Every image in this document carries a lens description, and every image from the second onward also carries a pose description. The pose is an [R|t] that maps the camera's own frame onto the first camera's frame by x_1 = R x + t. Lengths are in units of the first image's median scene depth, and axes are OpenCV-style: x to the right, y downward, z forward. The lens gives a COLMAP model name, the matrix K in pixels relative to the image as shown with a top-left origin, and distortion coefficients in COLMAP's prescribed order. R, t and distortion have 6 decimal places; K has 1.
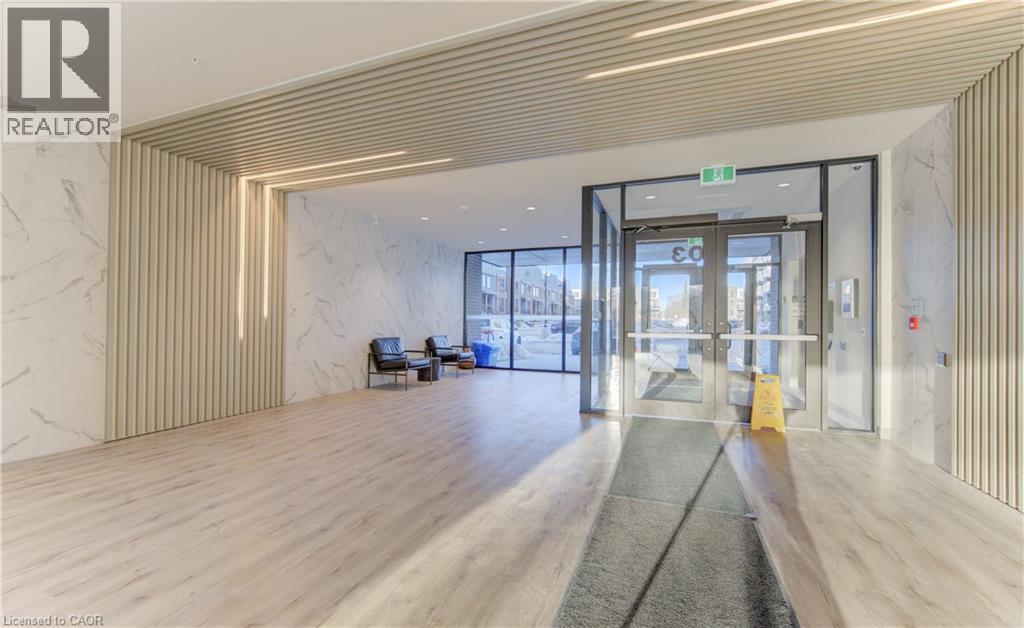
lens RADIAL K [[396.1, 0, 514.8], [0, 396.1, 320.2], [0, 0, 1]] dist [-0.002955, -0.000715]
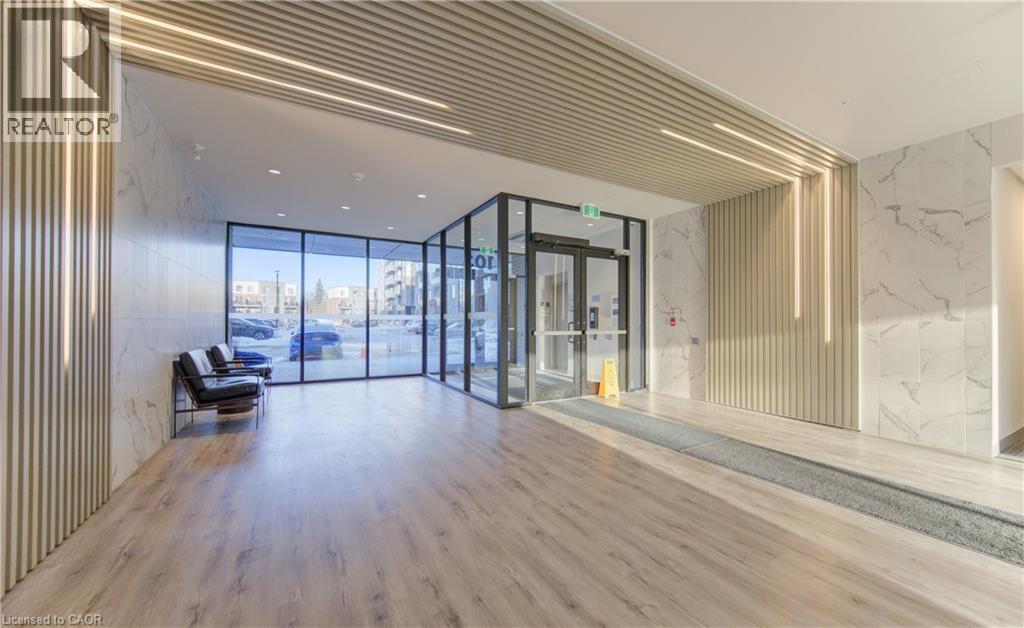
lens RADIAL K [[396.1, 0, 524.9], [0, 396.1, 321.4], [0, 0, 1]] dist [-0.002955, -0.000715]
pose [[0.638438, -0.003921, 0.769663, -0.763921], [0.000159, 0.999988, 0.004963, -0.003848], [-0.769673, -0.003046, 0.638431, 0.368430]]
